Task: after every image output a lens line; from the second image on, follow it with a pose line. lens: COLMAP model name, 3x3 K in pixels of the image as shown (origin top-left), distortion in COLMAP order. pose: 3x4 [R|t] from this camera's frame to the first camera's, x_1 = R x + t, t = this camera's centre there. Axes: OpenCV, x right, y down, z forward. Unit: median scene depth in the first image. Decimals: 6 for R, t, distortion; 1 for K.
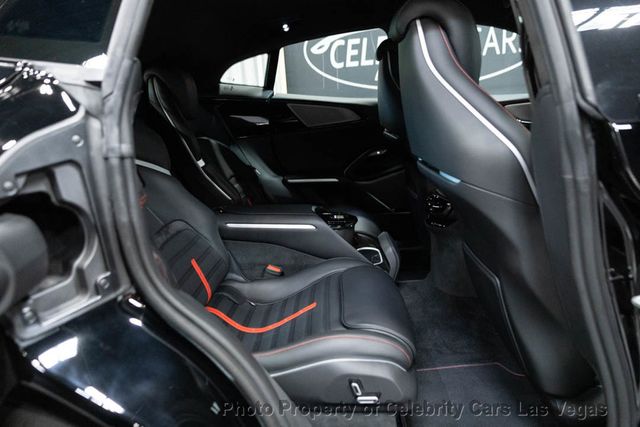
lens RADIAL K [[436.9, 0, 320.1], [0, 436.9, 213.7], [0, 0, 1]] dist [-0.003127, -0.000445]
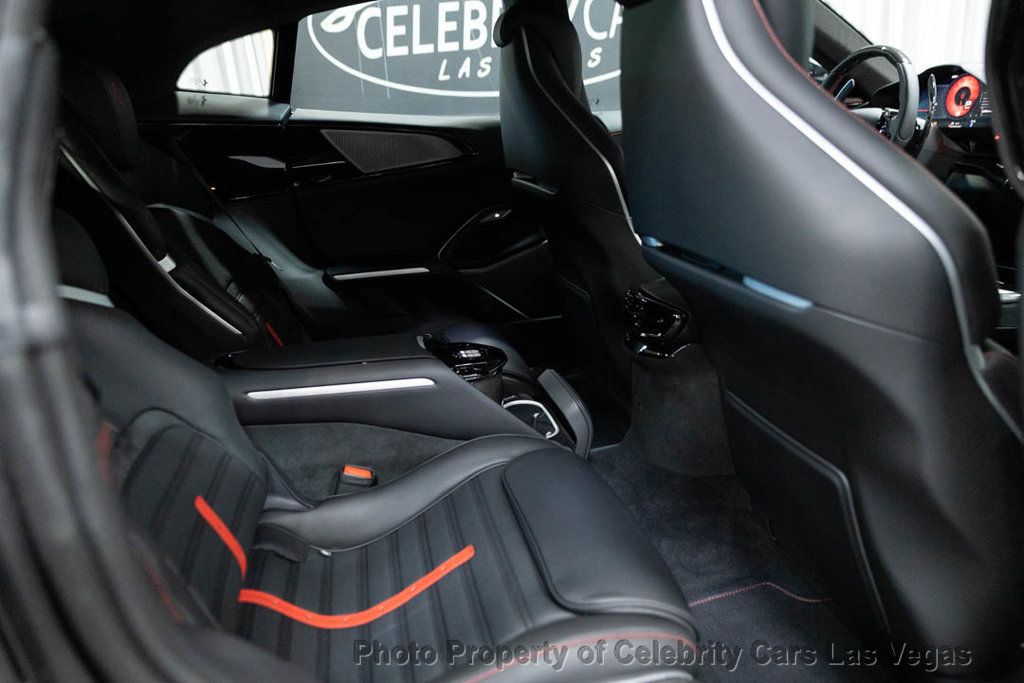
lens RADIAL K [[699.0, 0, 511.8], [0, 699.0, 341.4], [0, 0, 1]] dist [-0.003127, -0.000445]
pose [[0.968445, -0.090809, 0.232096, -0.105004], [0.075803, 0.994462, 0.072793, -0.066242], [-0.237421, -0.052903, 0.969965, 0.189679]]
